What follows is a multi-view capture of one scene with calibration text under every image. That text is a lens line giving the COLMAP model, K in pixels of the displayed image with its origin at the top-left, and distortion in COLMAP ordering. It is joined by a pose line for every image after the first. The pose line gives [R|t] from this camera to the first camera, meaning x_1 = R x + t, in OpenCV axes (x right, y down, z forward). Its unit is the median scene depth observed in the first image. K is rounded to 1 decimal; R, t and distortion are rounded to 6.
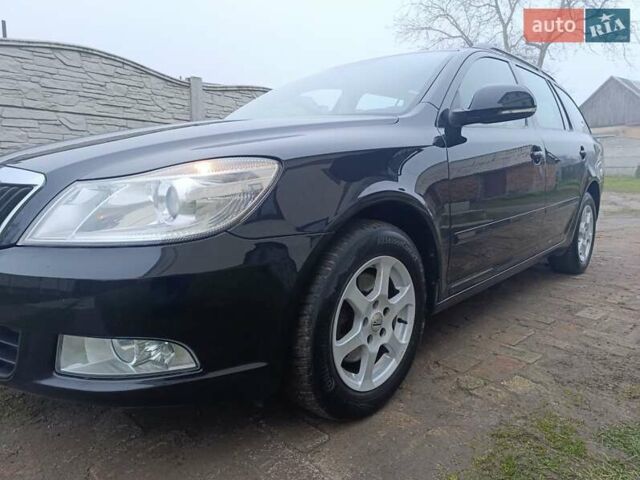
lens RADIAL K [[440.0, 0, 329.0], [0, 440.0, 236.9], [0, 0, 1]] dist [0.033681, -0.034931]
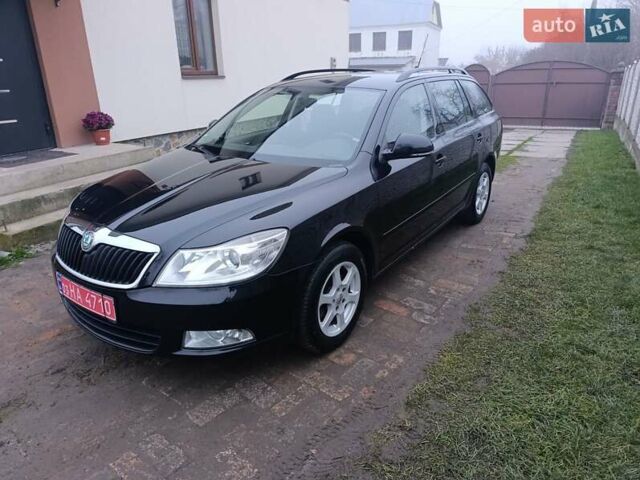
lens RADIAL K [[436.9, 0, 324.9], [0, 436.9, 236.8], [0, 0, 1]] dist [0.044231, -0.046227]
pose [[0.991950, -0.060639, 0.111167, -0.054124], [0.036995, 0.978362, 0.203564, -0.171251], [-0.121105, -0.197813, 0.972730, -0.272804]]
